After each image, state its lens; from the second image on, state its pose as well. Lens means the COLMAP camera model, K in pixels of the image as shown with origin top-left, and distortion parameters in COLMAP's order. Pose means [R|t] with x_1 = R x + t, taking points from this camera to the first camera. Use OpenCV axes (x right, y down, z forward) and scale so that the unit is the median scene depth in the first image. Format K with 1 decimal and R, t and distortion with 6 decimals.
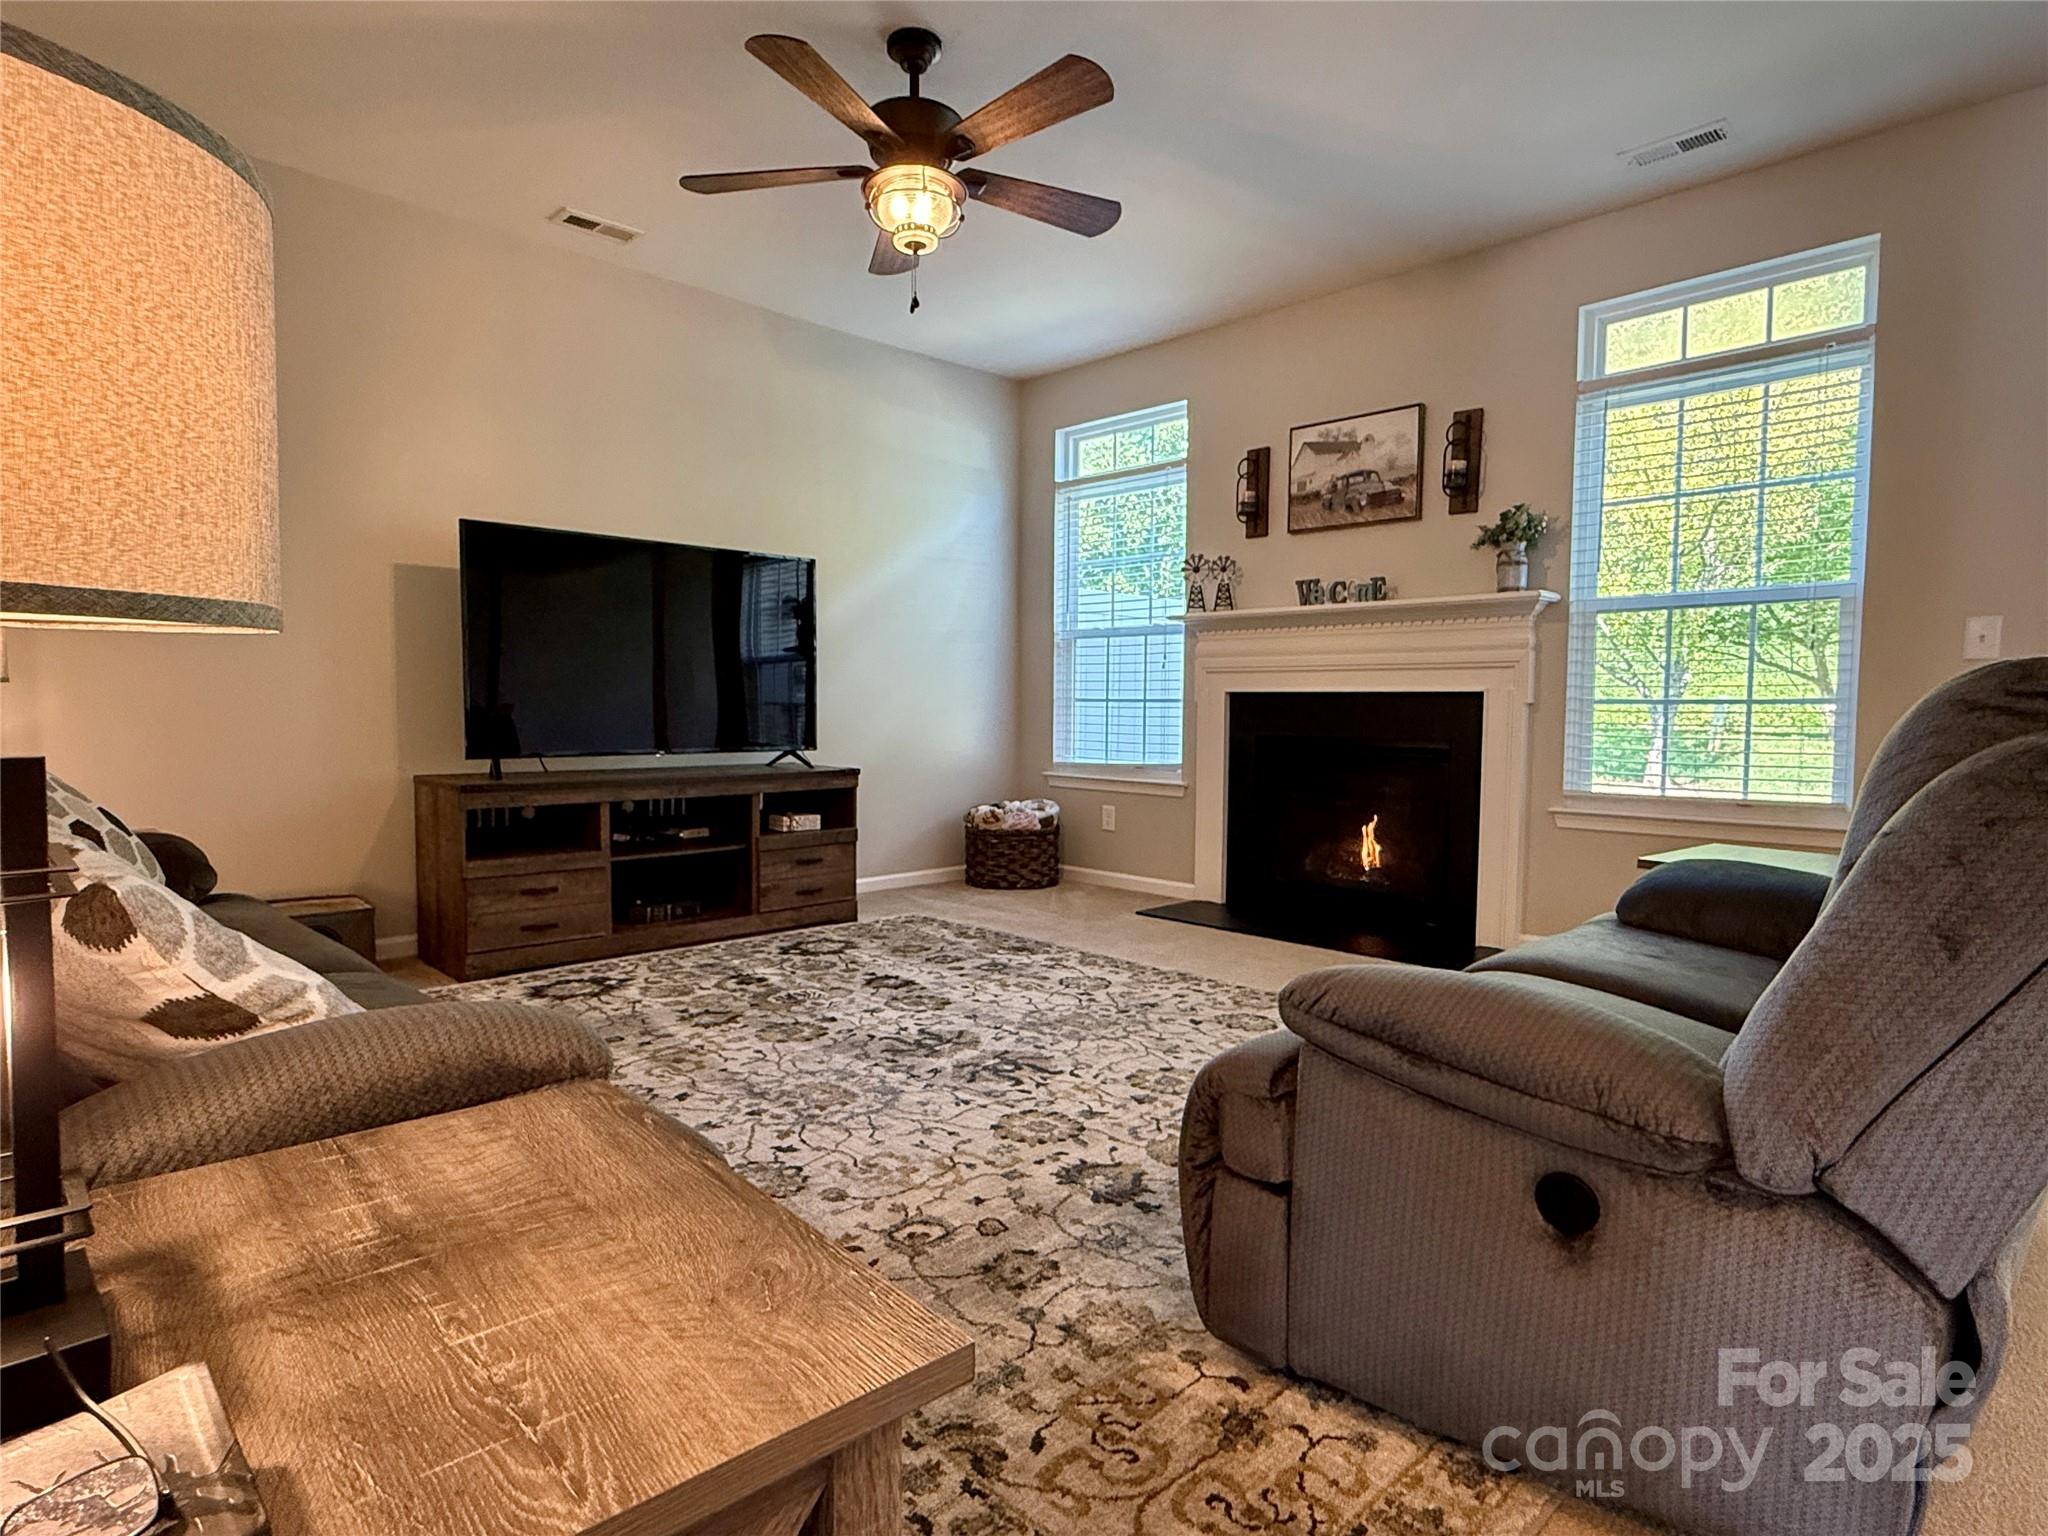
lens RADIAL K [[1096.5, 0, 1021.3], [0, 1096.5, 761.7], [0, 0, 1]] dist [-0.001778, 0.001918]
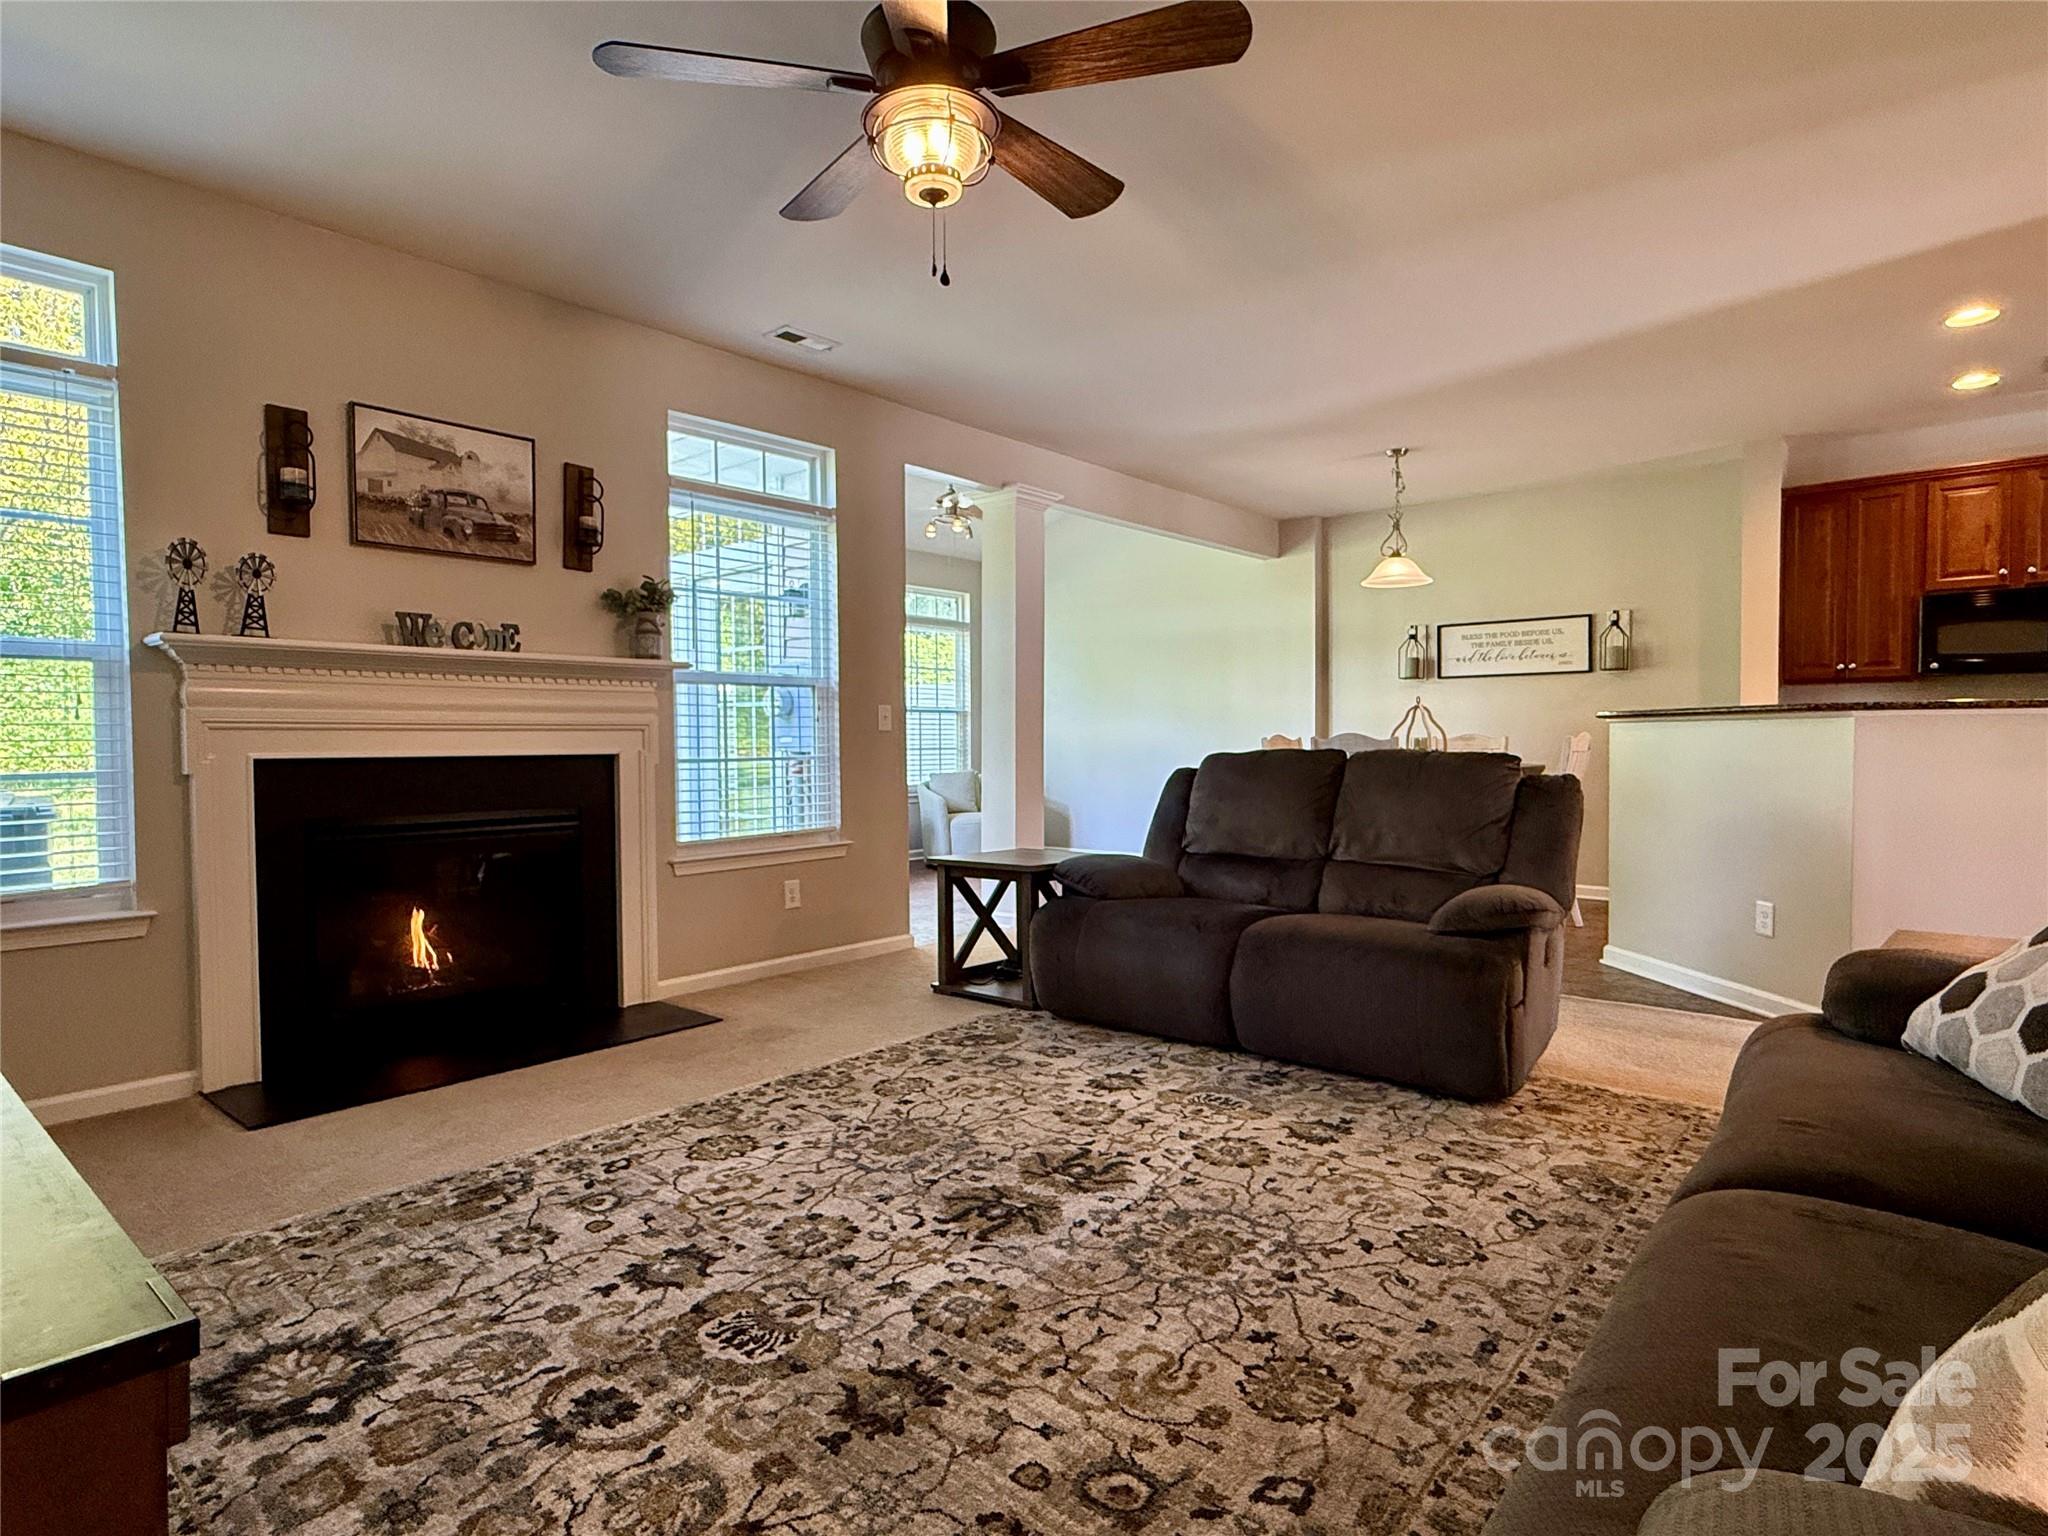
lens RADIAL K [[1096.5, 0, 1016.0], [0, 1096.5, 766.2], [0, 0, 1]] dist [-0.001778, 0.001918]
pose [[-0.075872, -0.032458, 0.996589, -0.621555], [0.058675, 0.997593, 0.036958, -0.070312], [-0.995390, 0.061279, -0.073784, 0.729123]]
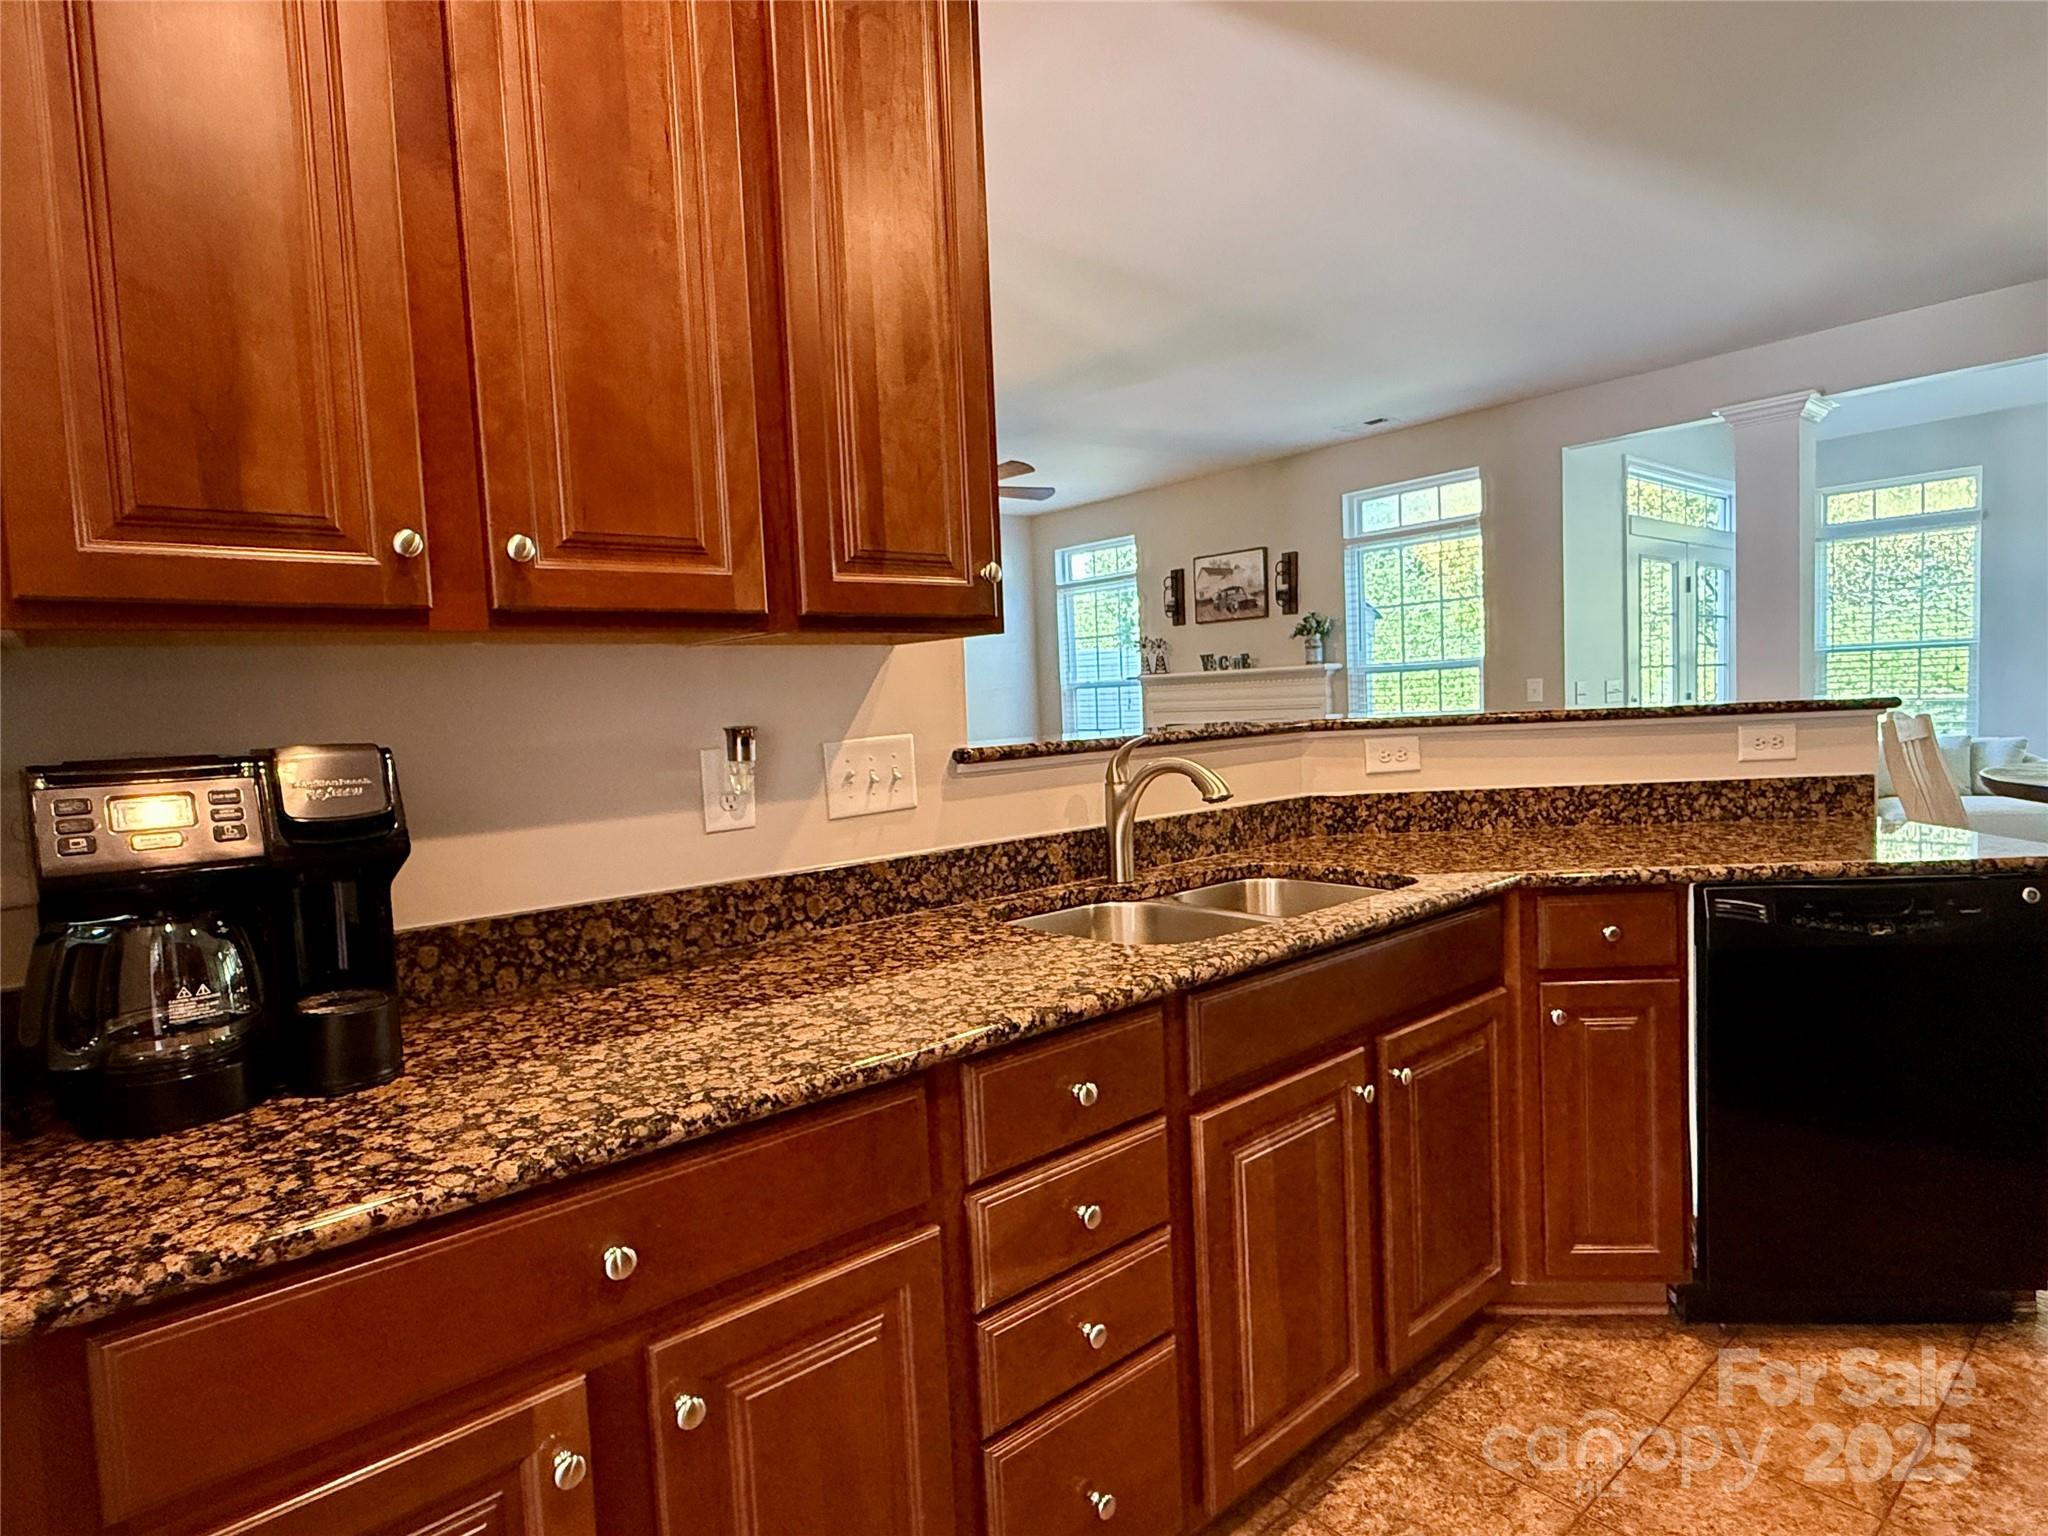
lens RADIAL K [[1096.5, 0, 1025.6], [0, 1096.5, 766.5], [0, 0, 1]] dist [-0.001778, 0.001918]
pose [[0.996393, -0.047459, -0.070344, 0.117242], [0.048154, 0.998806, 0.008214, -0.032448], [0.069870, -0.011571, 0.997489, -0.704207]]
